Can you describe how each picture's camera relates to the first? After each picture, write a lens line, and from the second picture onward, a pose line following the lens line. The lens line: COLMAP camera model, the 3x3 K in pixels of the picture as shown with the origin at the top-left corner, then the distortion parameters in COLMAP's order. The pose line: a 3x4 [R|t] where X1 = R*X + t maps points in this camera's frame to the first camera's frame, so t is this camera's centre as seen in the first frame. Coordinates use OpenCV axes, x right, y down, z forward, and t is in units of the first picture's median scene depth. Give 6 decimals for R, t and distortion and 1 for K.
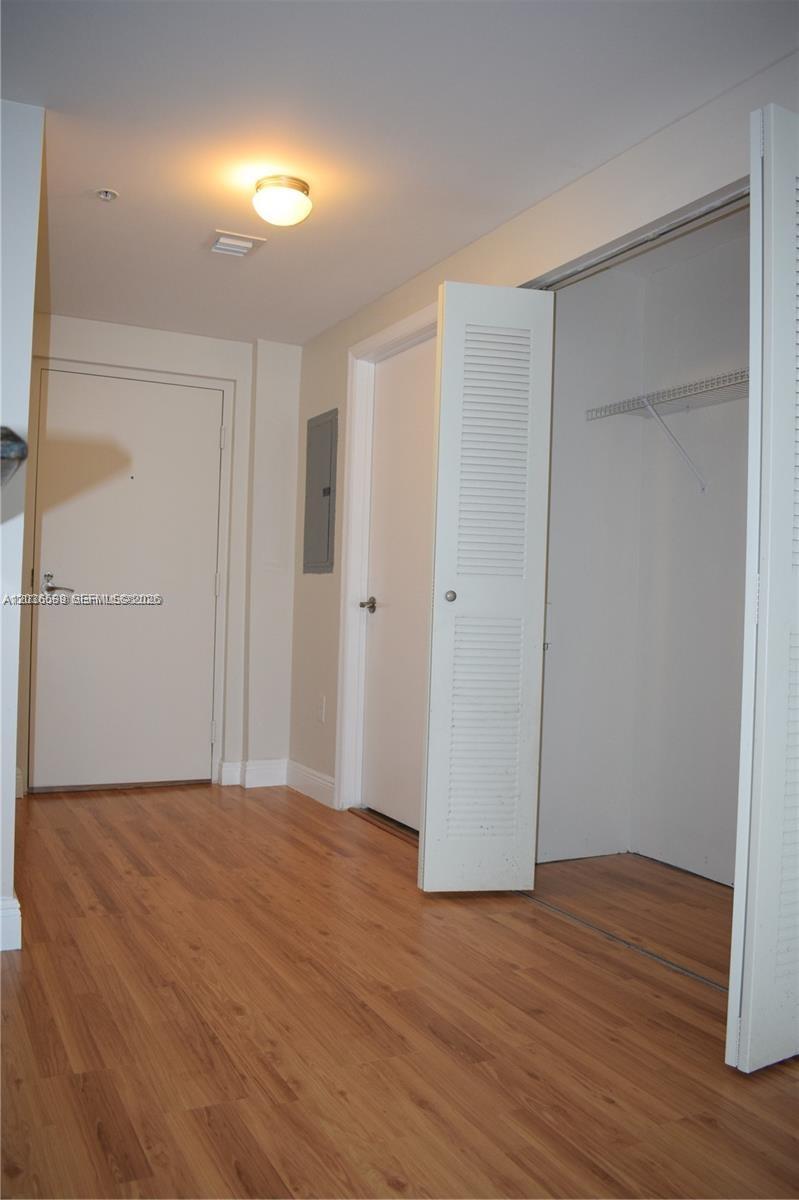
lens RADIAL K [[979.5, 0, 399.5], [0, 979.5, 600.0], [0, 0, 1]] dist [-0.000986, -0.002961]
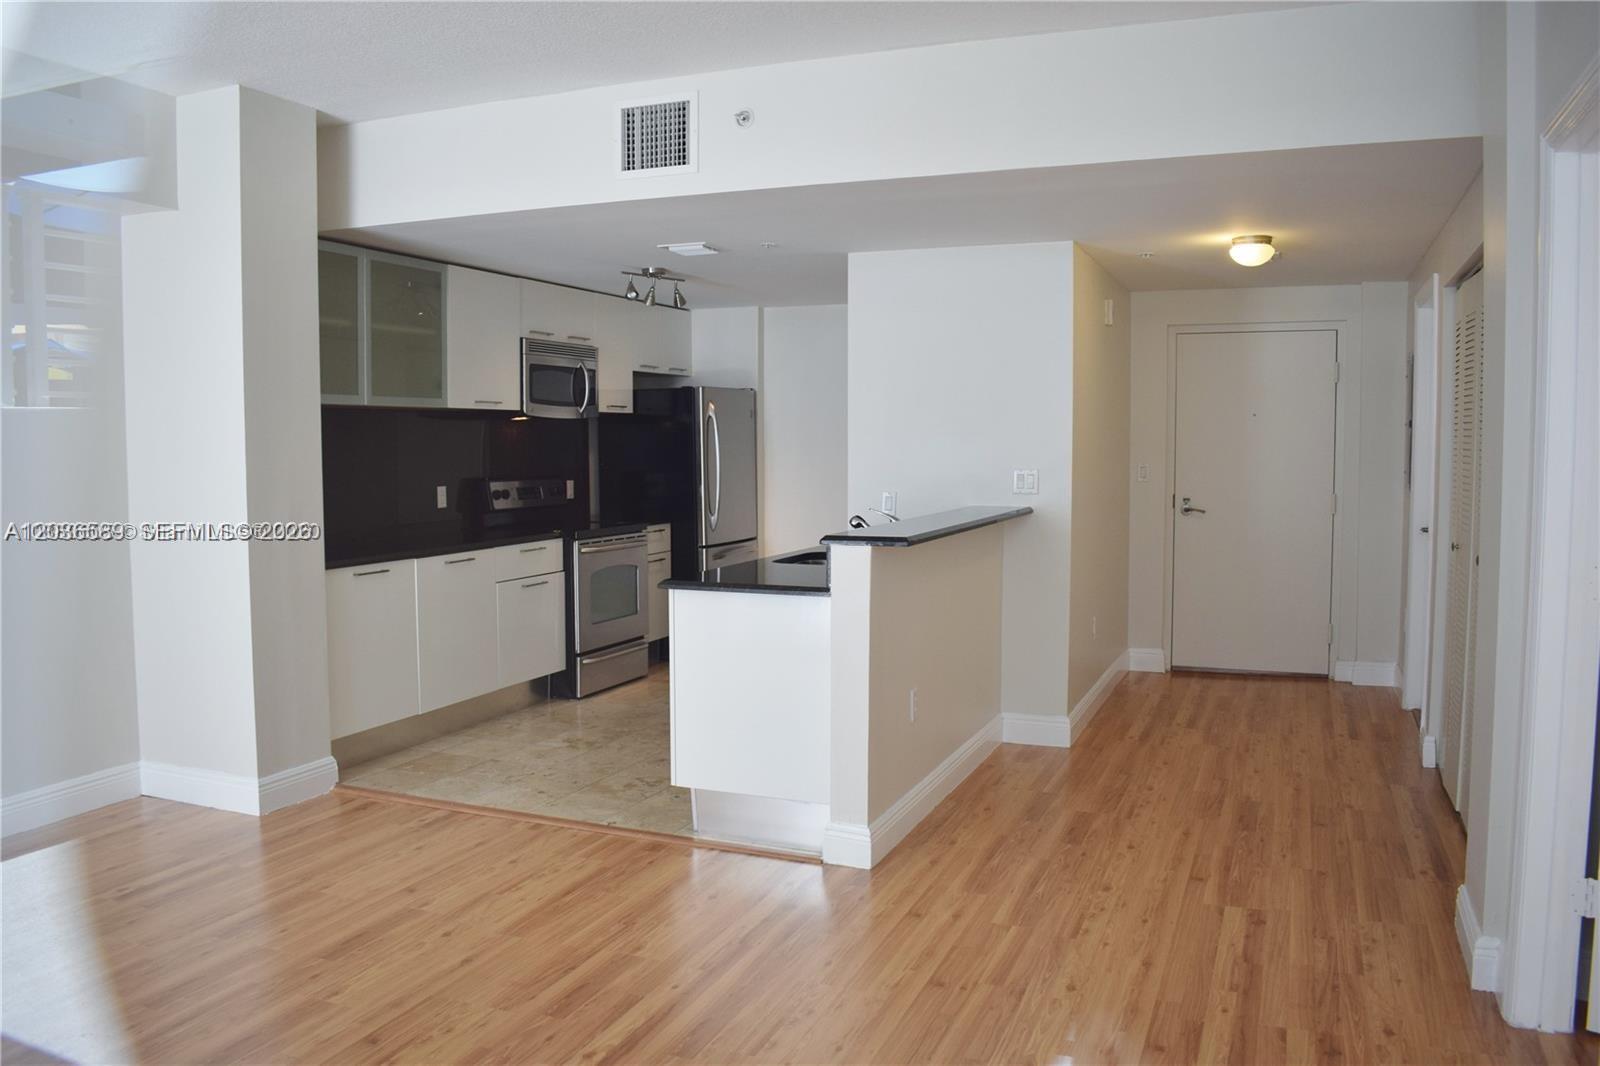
lens RADIAL K [[1241.7, 0, 800.0], [0, 1241.7, 533.0], [0, 0, 1]] dist [-0.099170, 0.002540]
pose [[0.660199, 0.023453, -0.750725, 0.624164], [0.025952, 0.998203, 0.054008, -0.099516], [0.750642, -0.055139, 0.658404, -0.518274]]
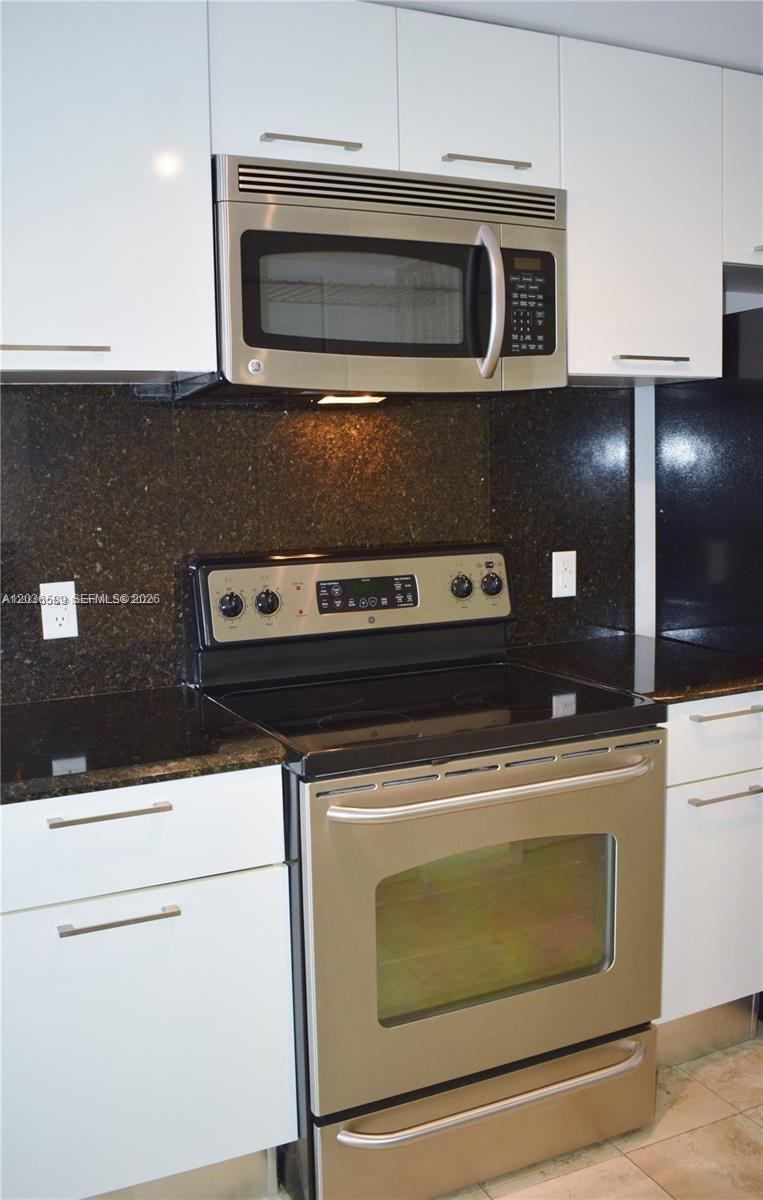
lens RADIAL K [[1137.7, 0, 381.5], [0, 1137.7, 600.0], [0, 0, 1]] dist [-0.066128, 0.010293]
pose [[-0.011141, 0.098062, -0.995118, -0.388056], [0.022231, 0.994958, 0.097797, -0.130691], [0.999691, -0.021033, -0.013265, 0.420394]]
